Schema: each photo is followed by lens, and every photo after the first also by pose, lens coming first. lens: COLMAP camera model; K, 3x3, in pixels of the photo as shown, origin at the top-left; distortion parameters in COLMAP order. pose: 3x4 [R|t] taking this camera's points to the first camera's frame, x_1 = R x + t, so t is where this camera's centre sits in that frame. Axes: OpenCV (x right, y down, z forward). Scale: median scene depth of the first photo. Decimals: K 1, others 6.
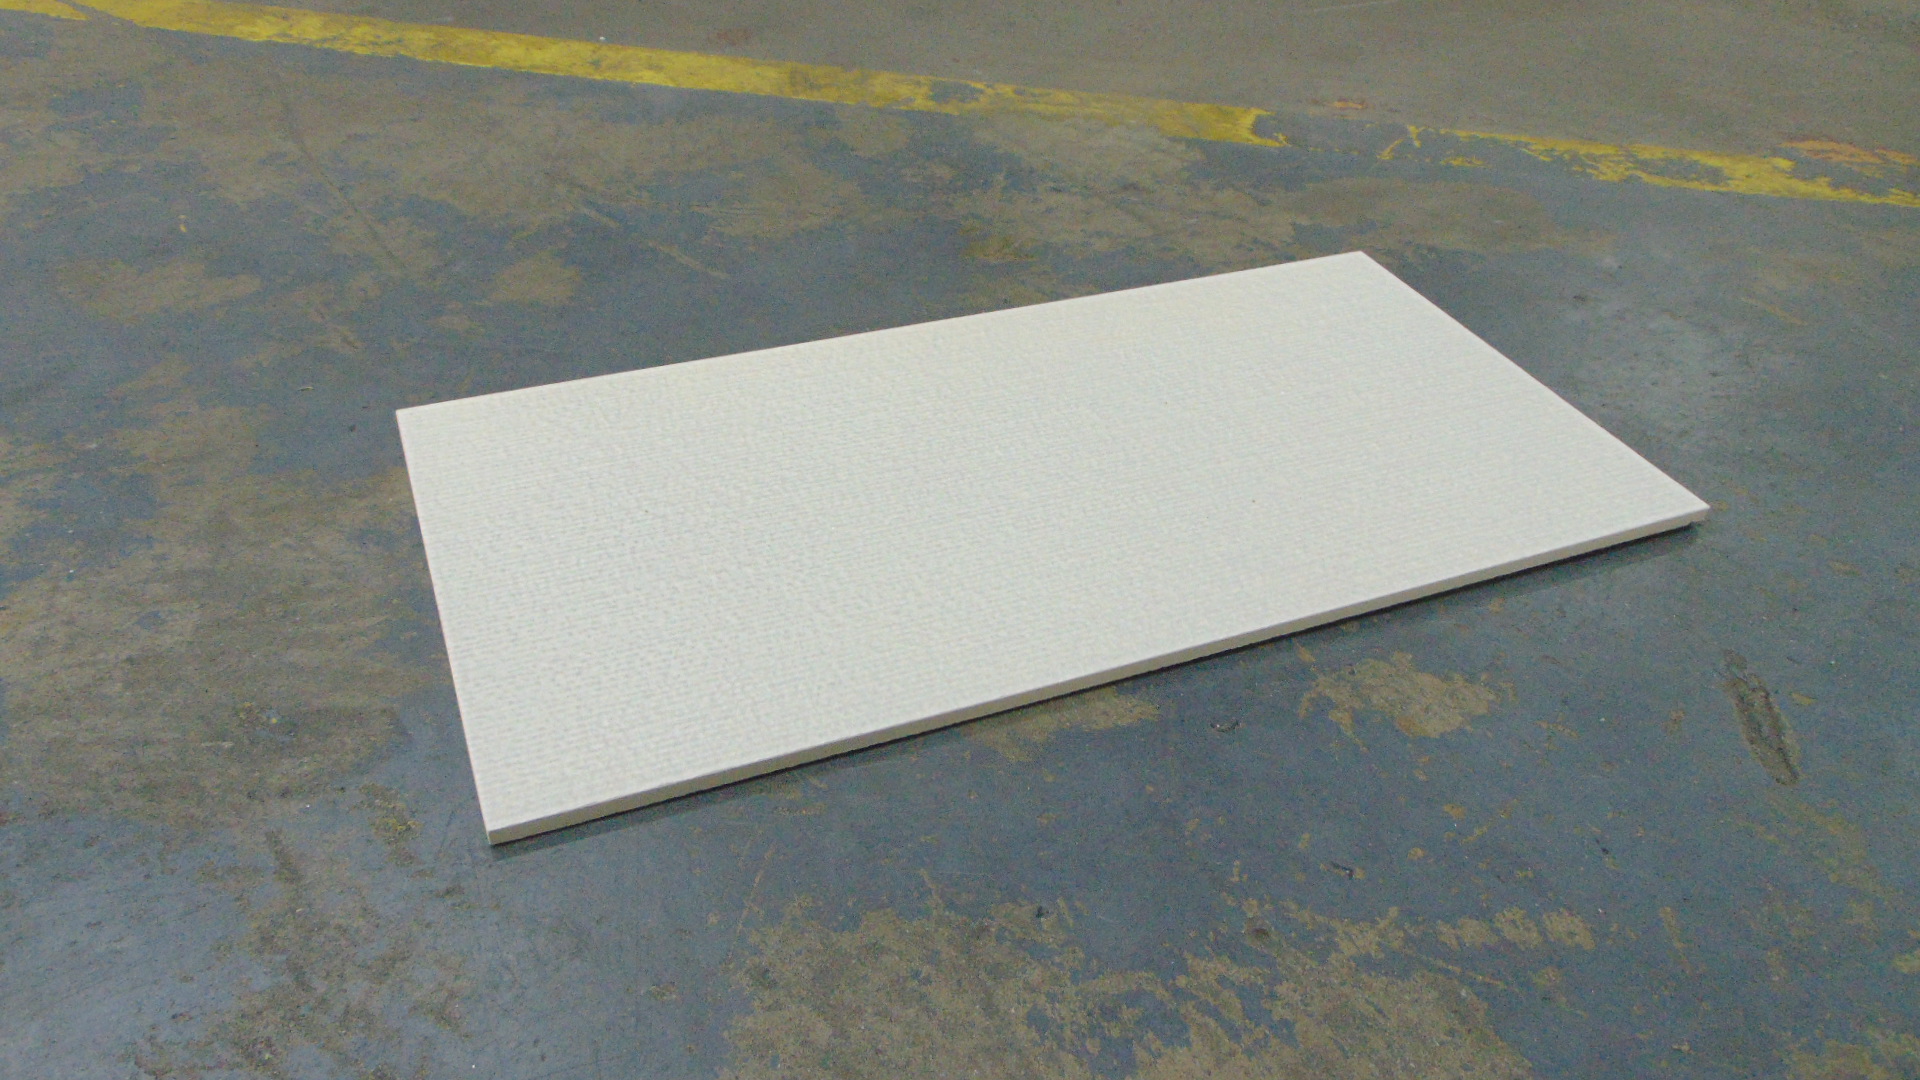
lens RADIAL K [[1458.3, 0, 964.2], [0, 1458.3, 541.0], [0, 0, 1]] dist [-0.039972, 0.063940]
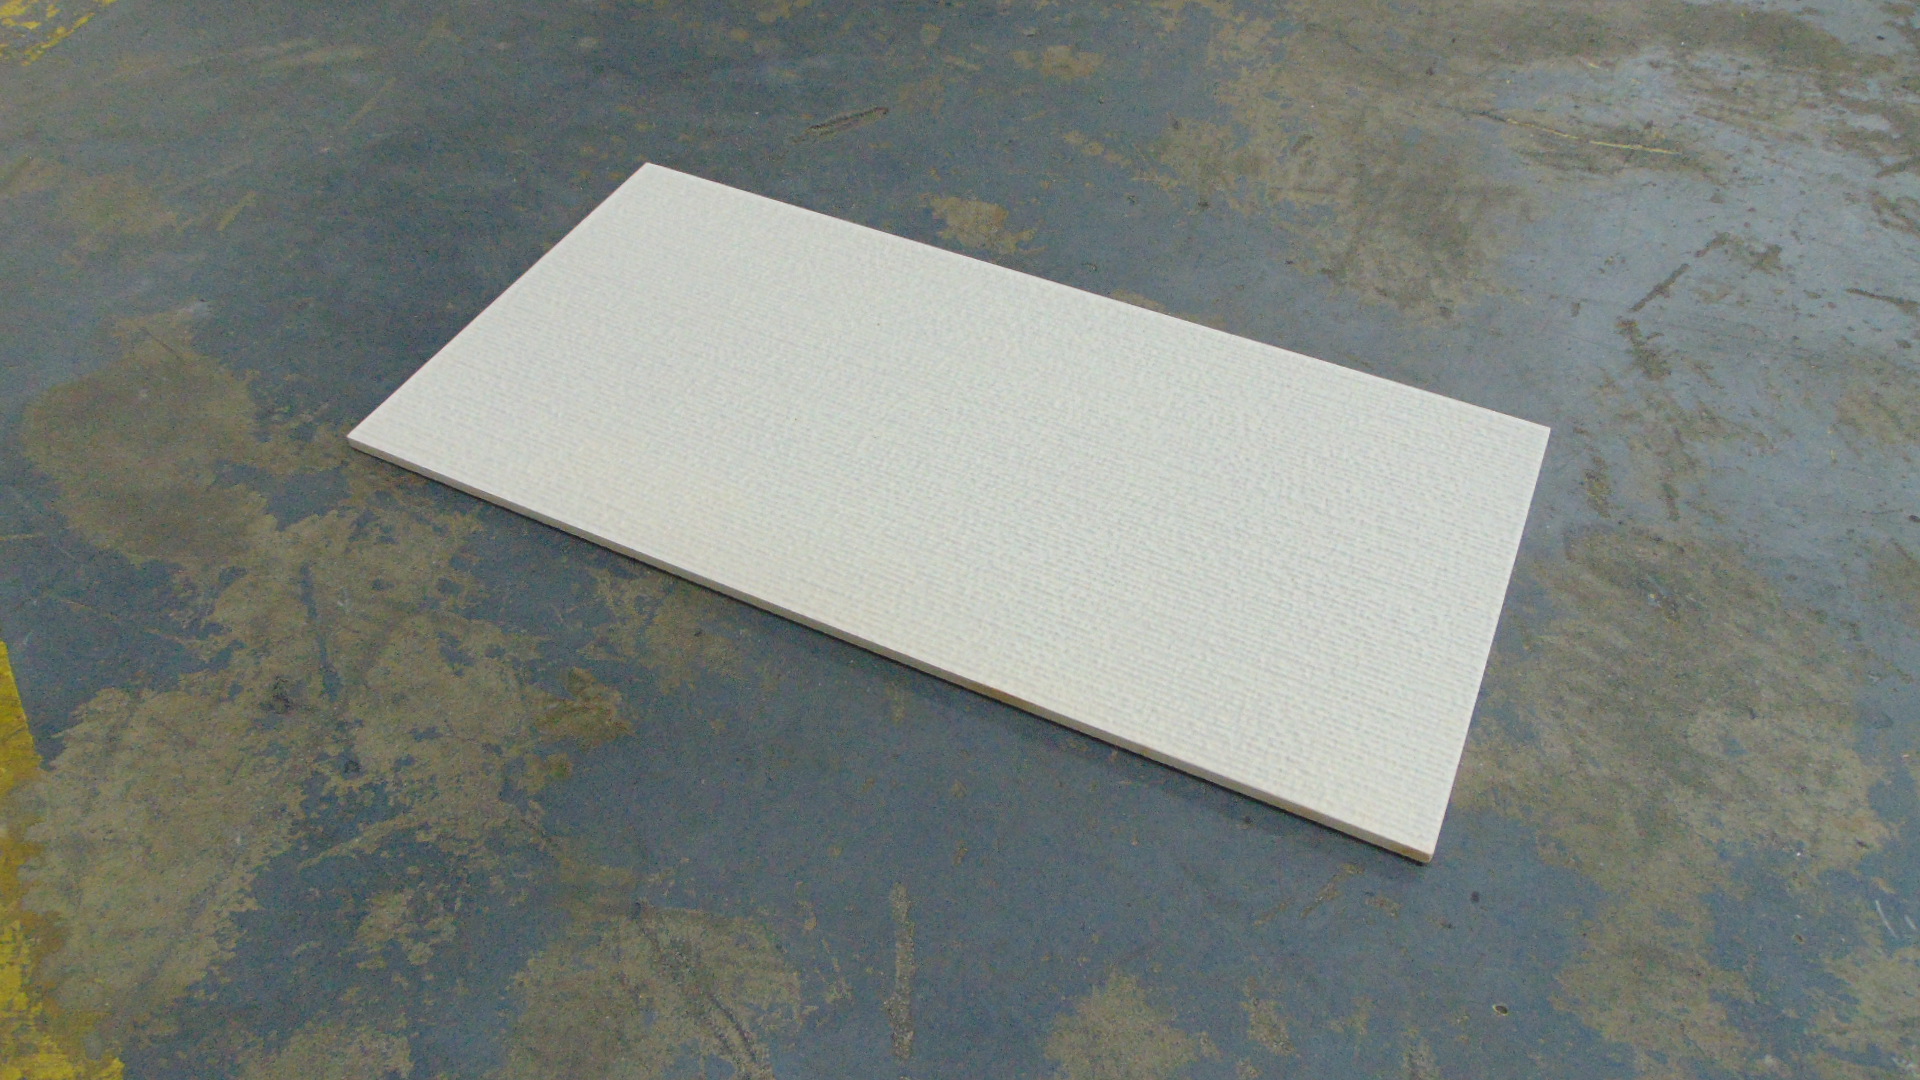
lens RADIAL K [[1458.3, 0, 942.1], [0, 1458.3, 525.4], [0, 0, 1]] dist [-0.039972, 0.063940]
pose [[-0.660085, -0.586678, 0.469145, -0.660058], [0.422085, 0.226957, 0.877687, -1.350453], [-0.621395, 0.777367, 0.097817, 1.282267]]
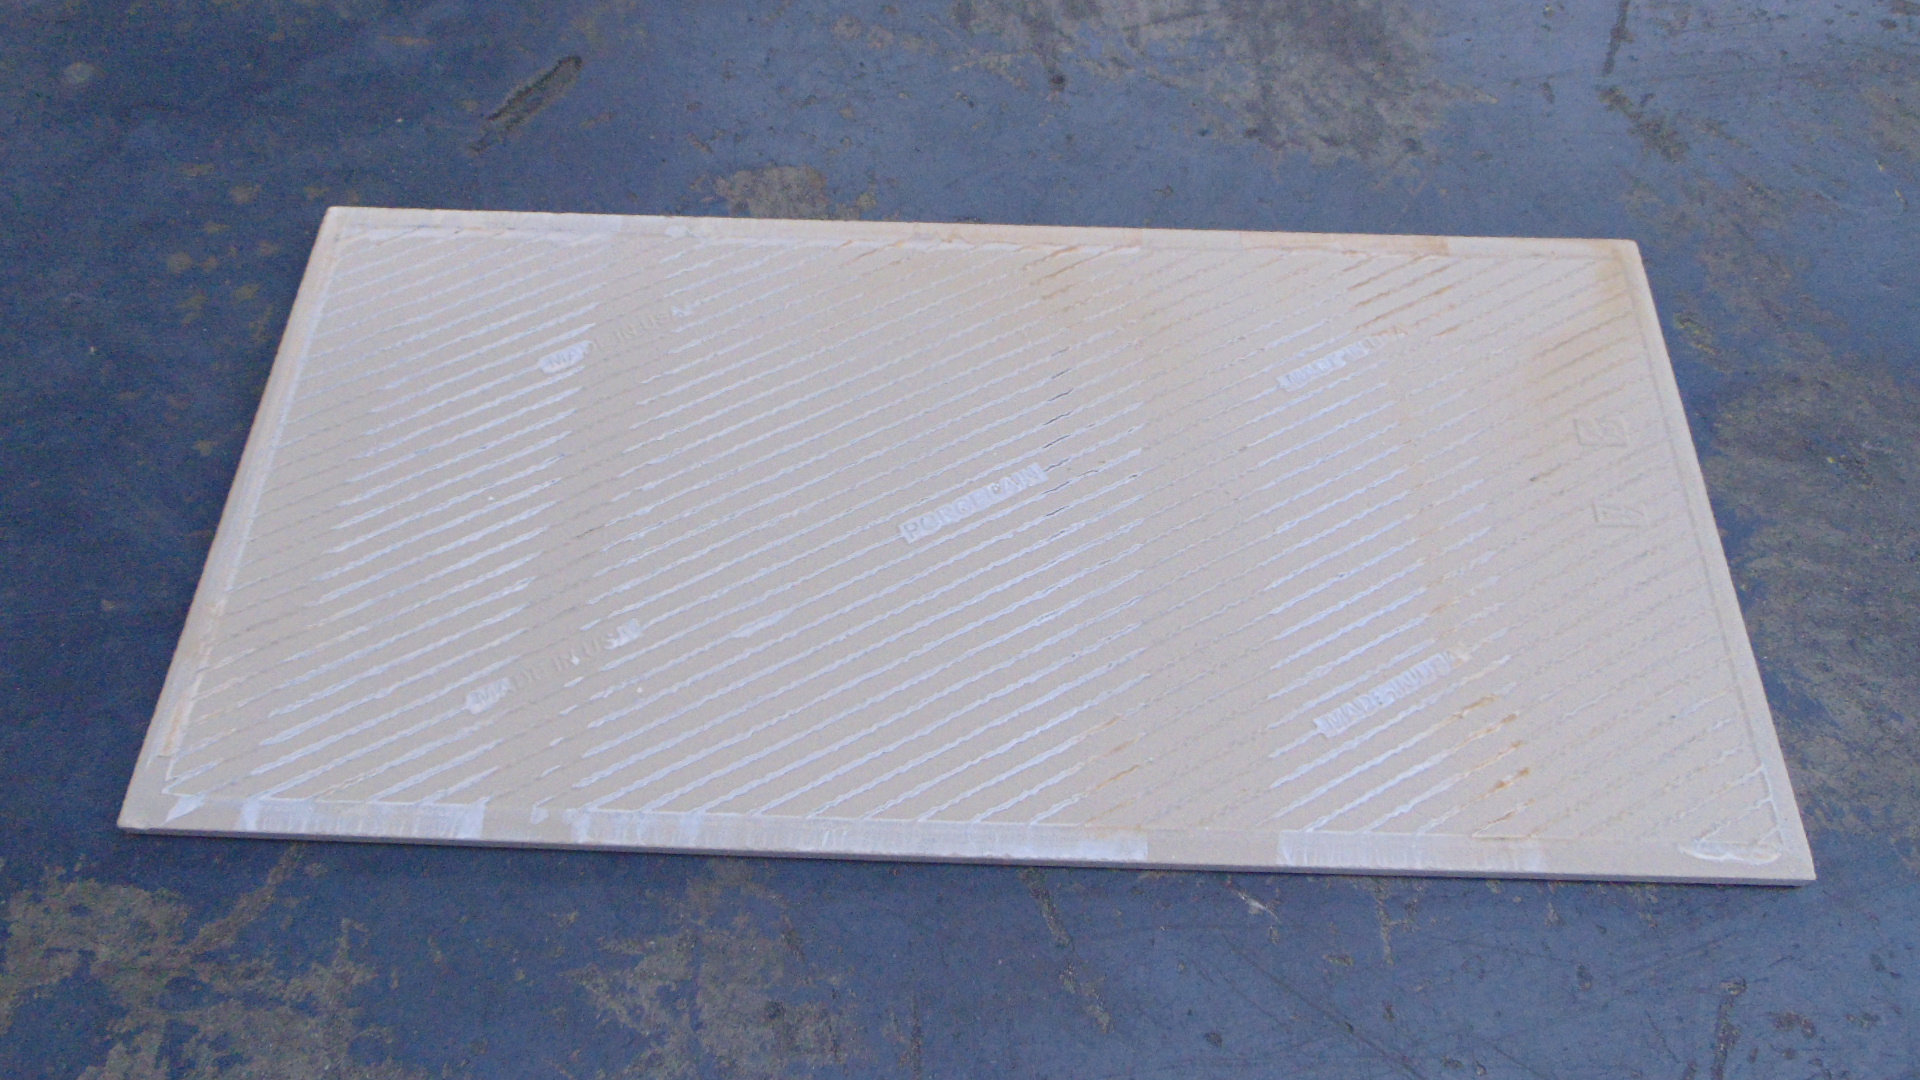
lens RADIAL K [[1458.3, 0, 950.0], [0, 1458.3, 544.1], [0, 0, 1]] dist [-0.039972, 0.063940]
pose [[-0.913123, -0.371386, 0.168166, -0.097062], [0.208729, -0.071555, 0.975352, -1.096492], [-0.350199, 0.925717, 0.142858, 1.191118]]
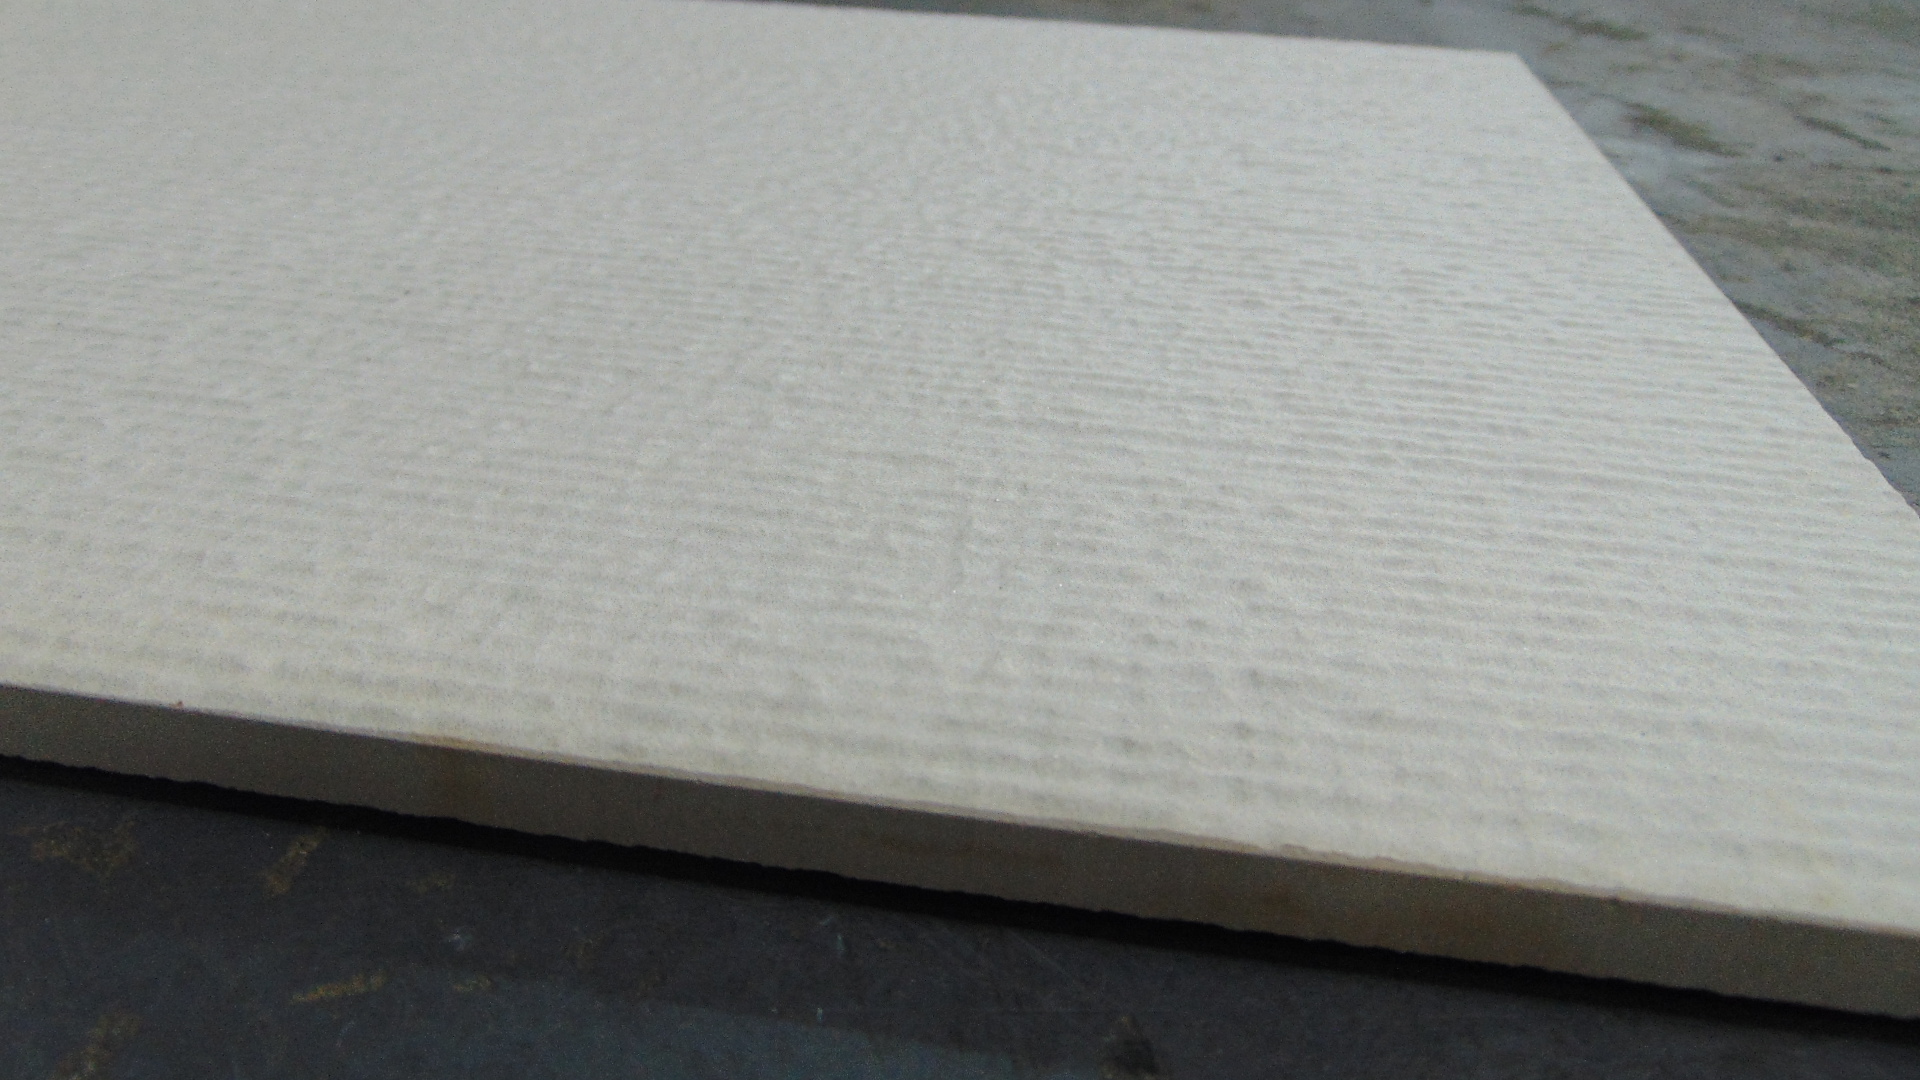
lens RADIAL K [[1458.3, 0, 960.6], [0, 1458.3, 538.1], [0, 0, 1]] dist [-0.039972, 0.063940]
pose [[-0.847205, -0.356887, 0.393543, -0.437799], [0.232247, 0.417435, 0.878527, -0.337332], [-0.477813, 0.835691, -0.270767, 1.436747]]
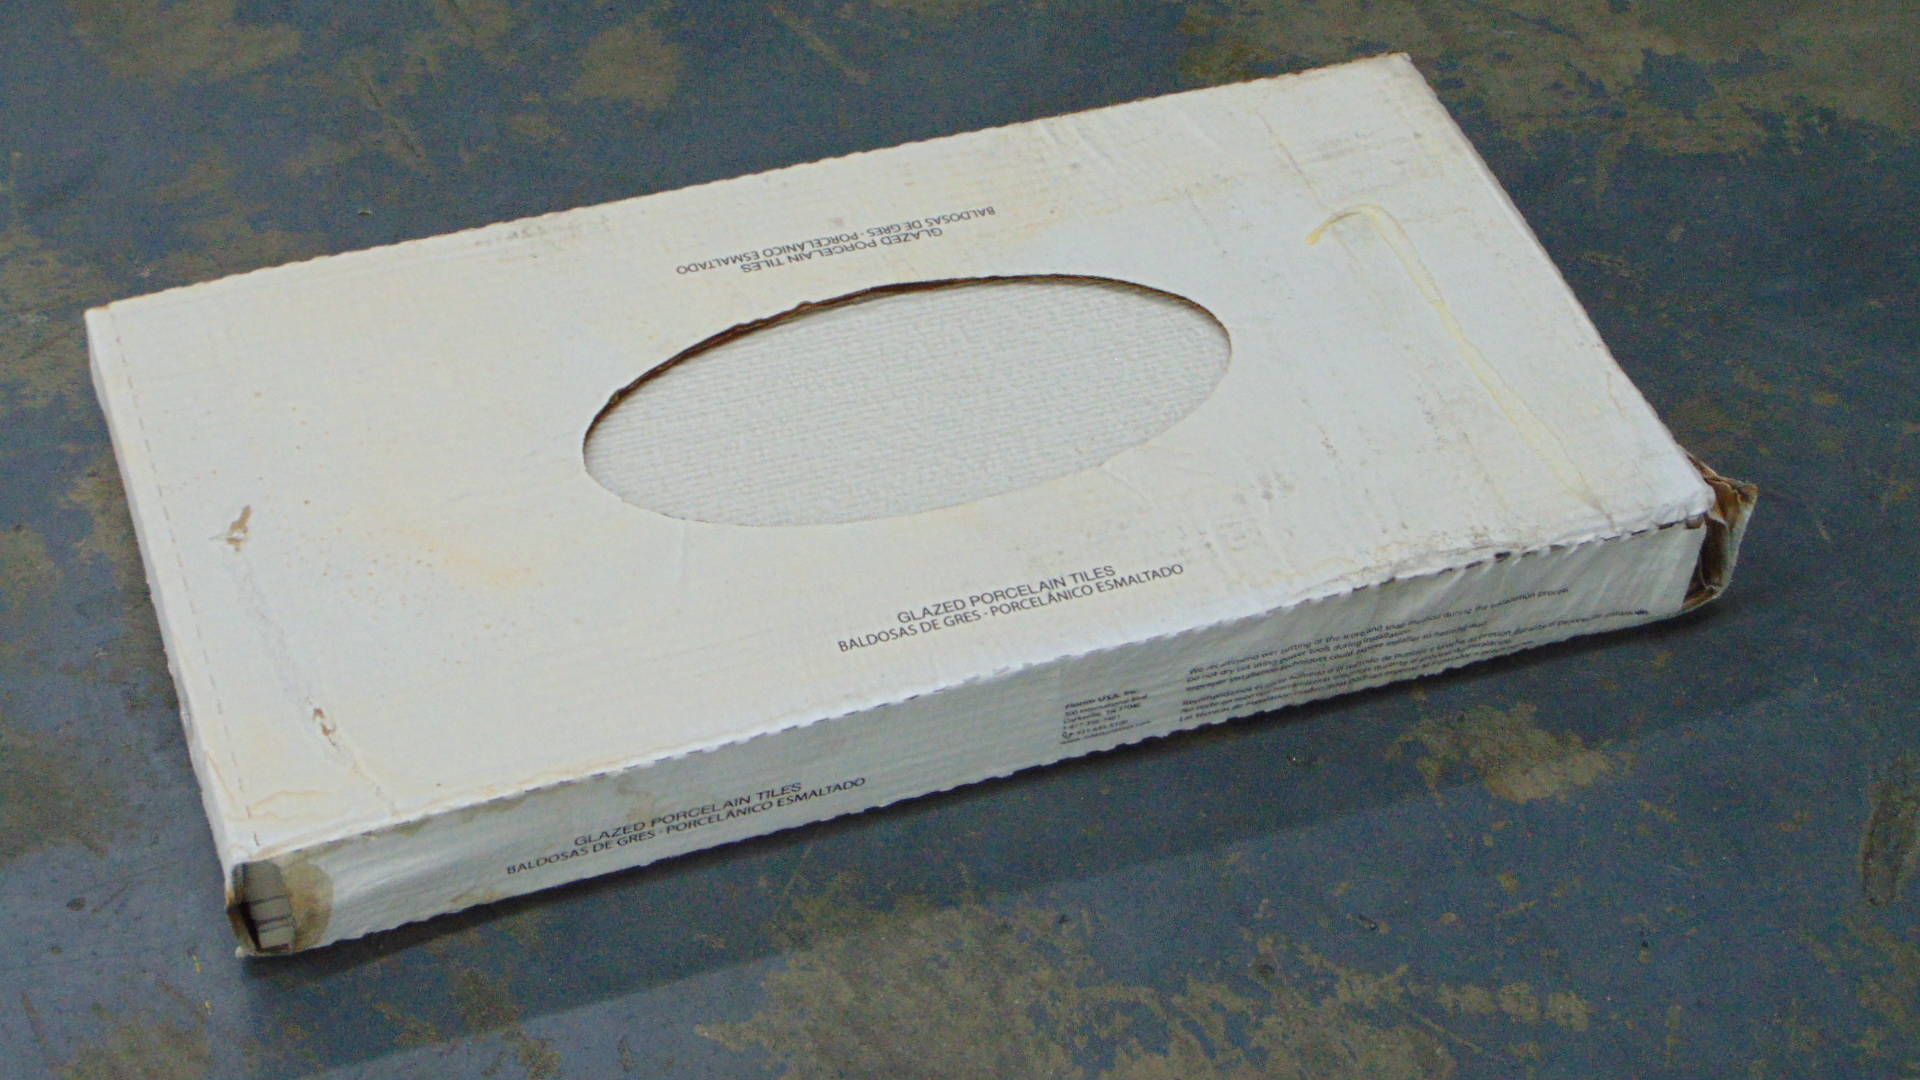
lens RADIAL K [[3405.0, 0, 954.7], [0, 3405.0, 533.9], [0, 0, 1]] dist [0.027676, 0.000000]
pose [[0.983407, 0.129334, -0.127212, 0.244104], [-0.108001, 0.980816, 0.162280, -0.400644], [0.145760, -0.145848, 0.978510, -1.352423]]
